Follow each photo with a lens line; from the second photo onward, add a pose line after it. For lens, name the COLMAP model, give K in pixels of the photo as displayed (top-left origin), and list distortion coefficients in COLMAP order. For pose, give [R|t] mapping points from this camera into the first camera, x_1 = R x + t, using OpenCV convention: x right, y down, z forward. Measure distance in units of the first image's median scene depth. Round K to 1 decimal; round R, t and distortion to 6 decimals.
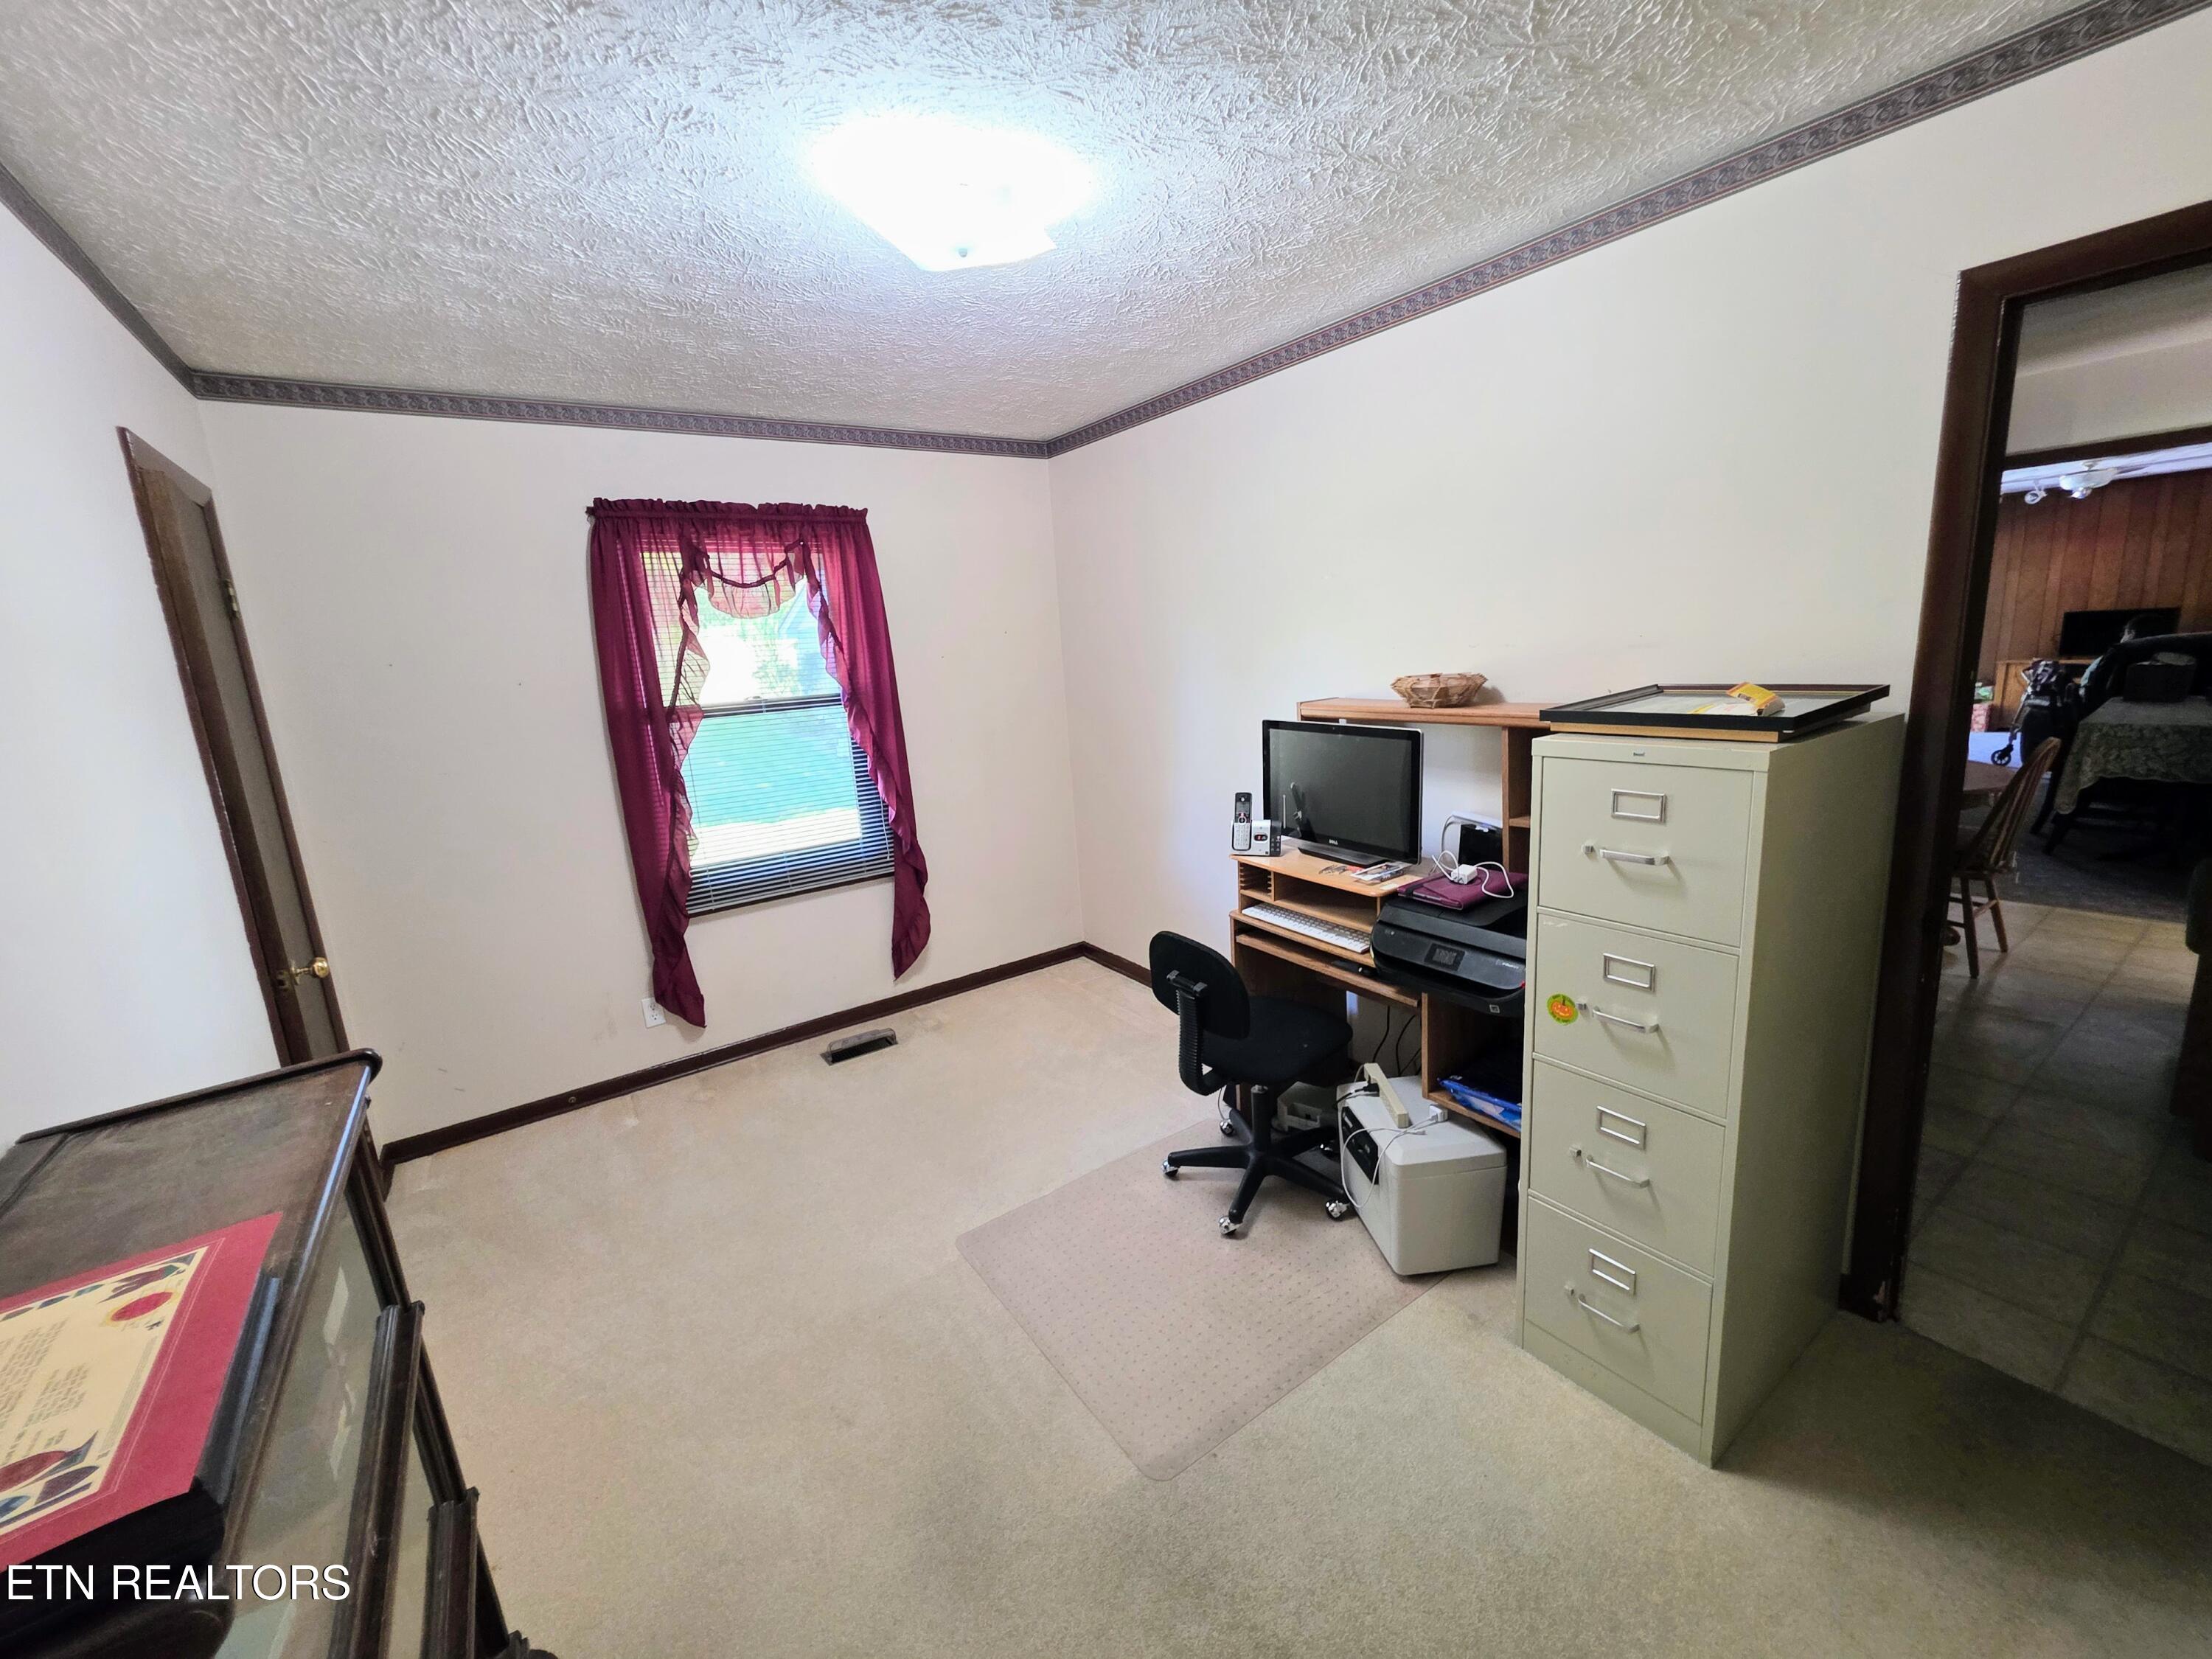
lens RADIAL K [[897.3, 0, 1113.3], [0, 897.3, 829.0], [0, 0, 1]] dist [-0.002787, 0.002931]
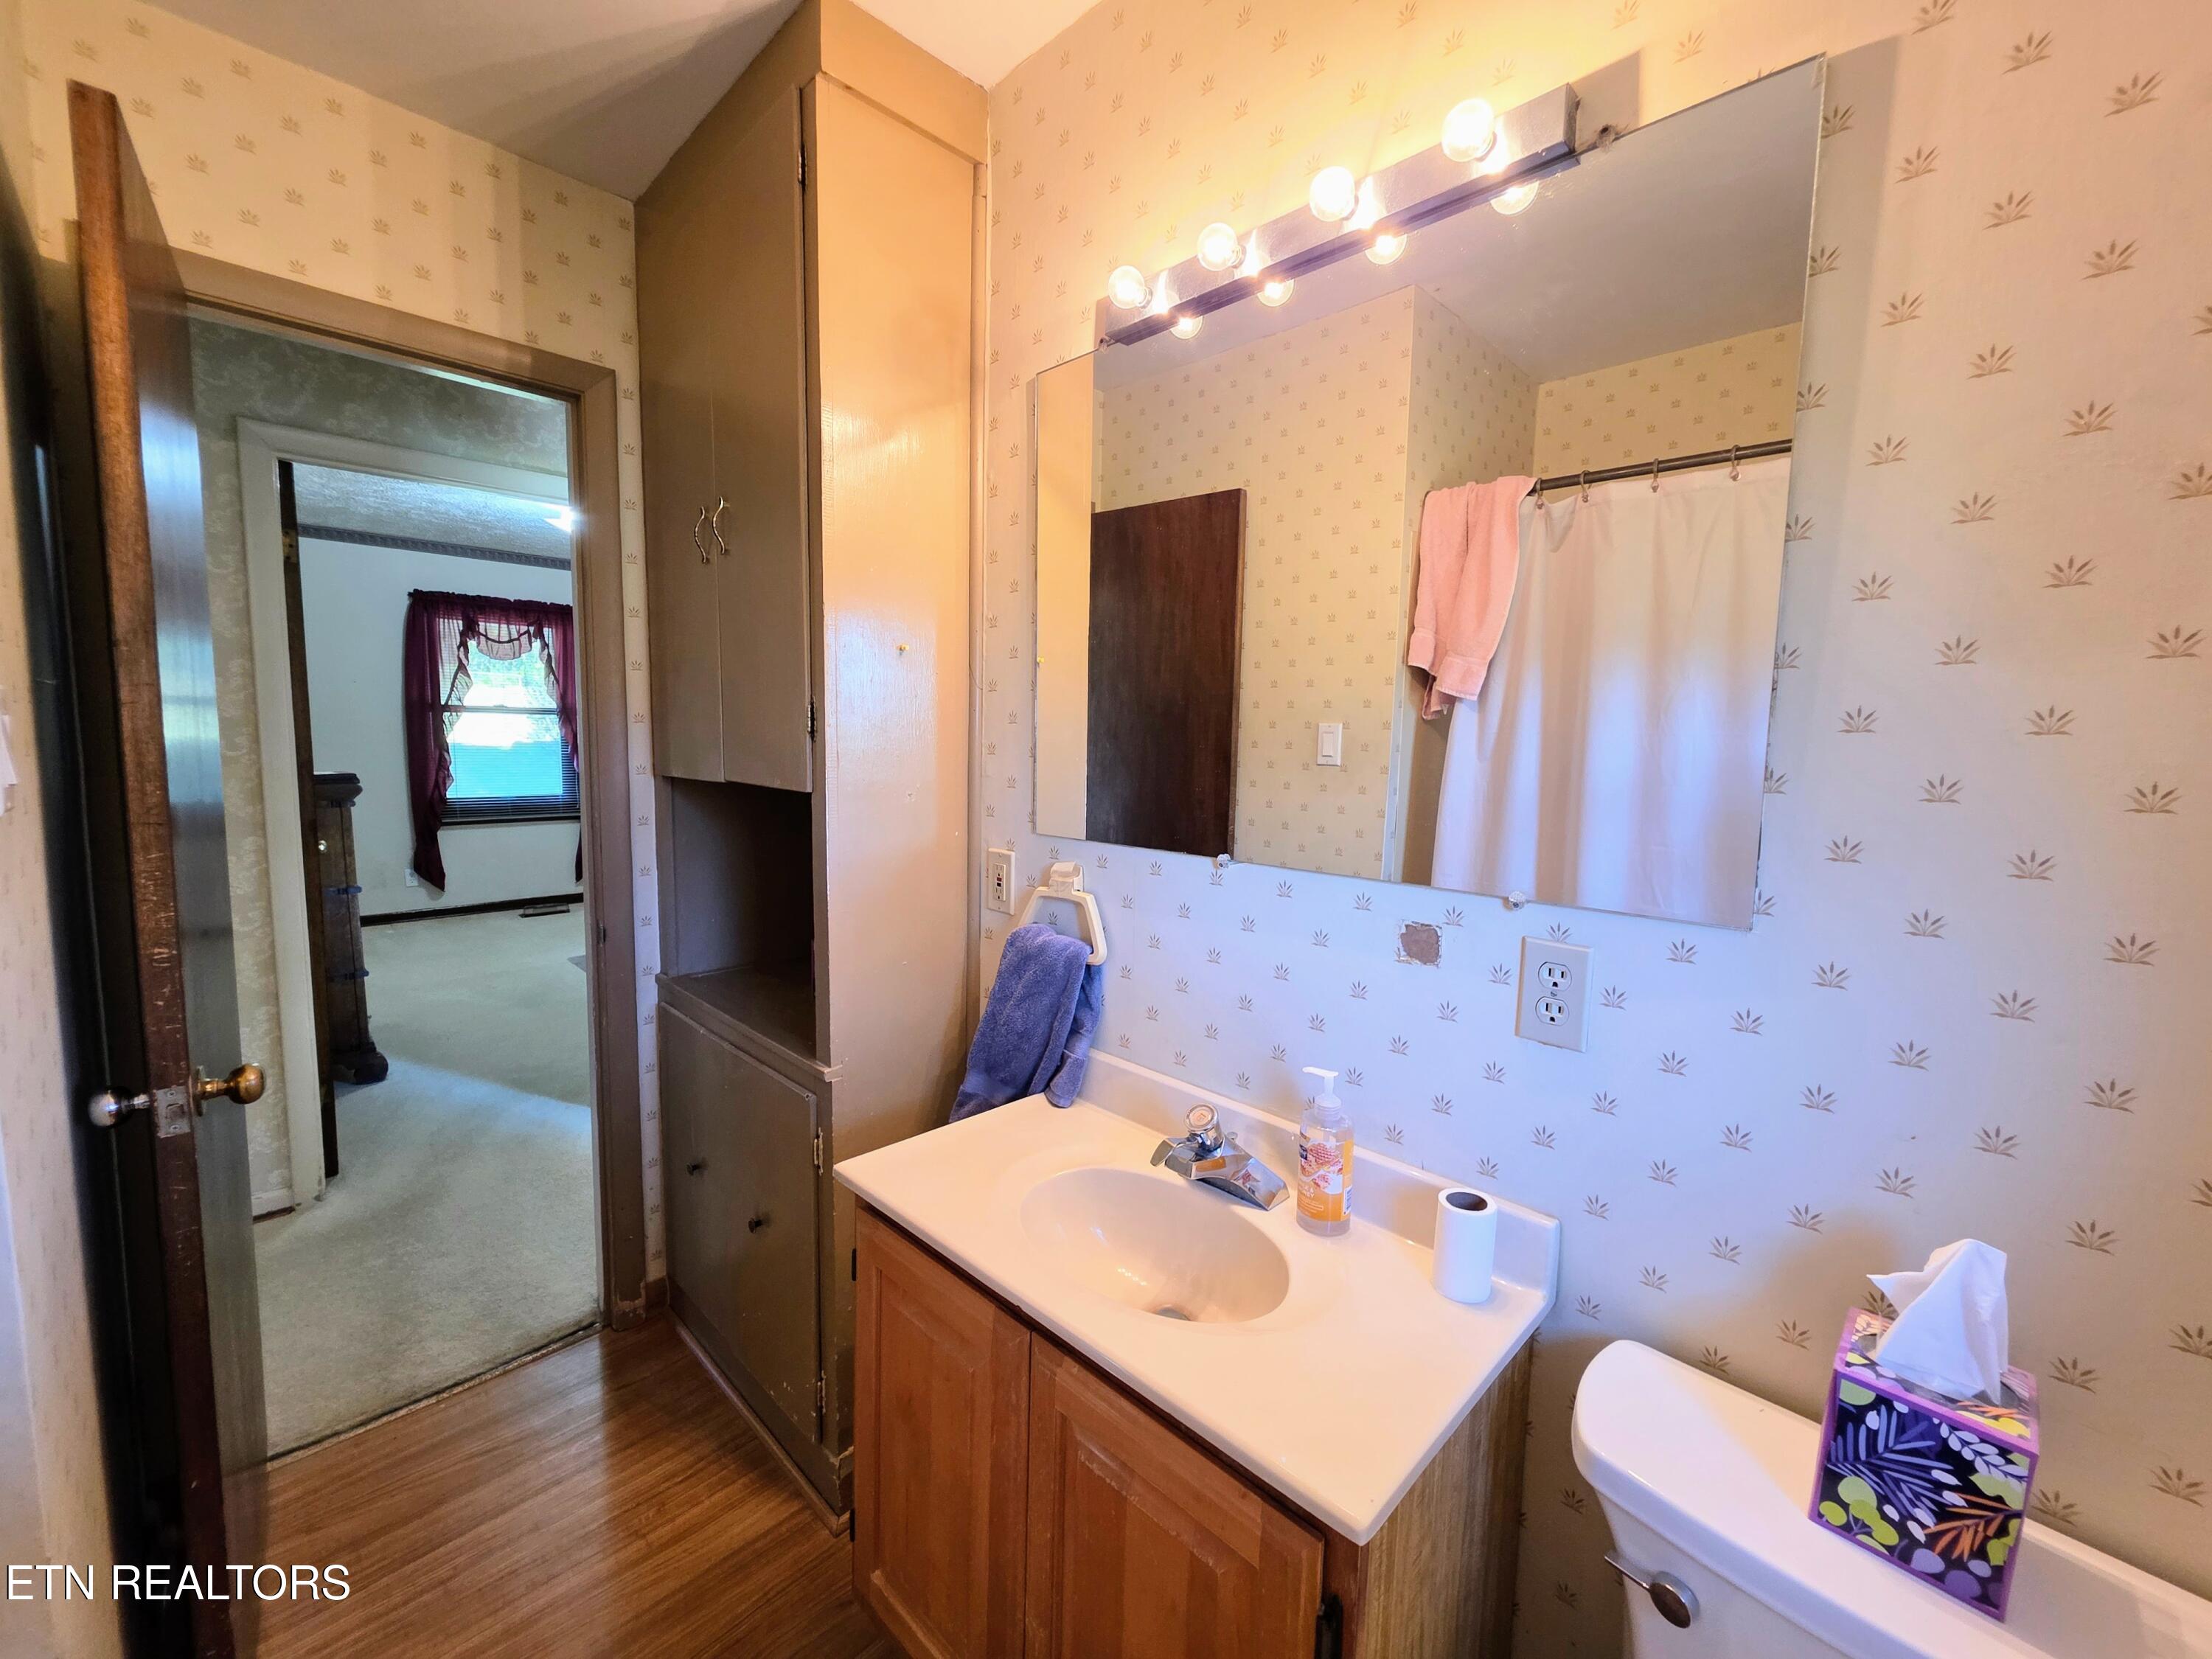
lens RADIAL K [[897.3, 0, 1100.7], [0, 897.3, 817.6], [0, 0, 1]] dist [-0.002787, 0.002931]
pose [[0.981684, 0.066323, 0.178599, 0.472989], [-0.046741, 0.992642, -0.111701, 0.222172], [-0.184693, 0.101307, 0.977561, -0.942912]]
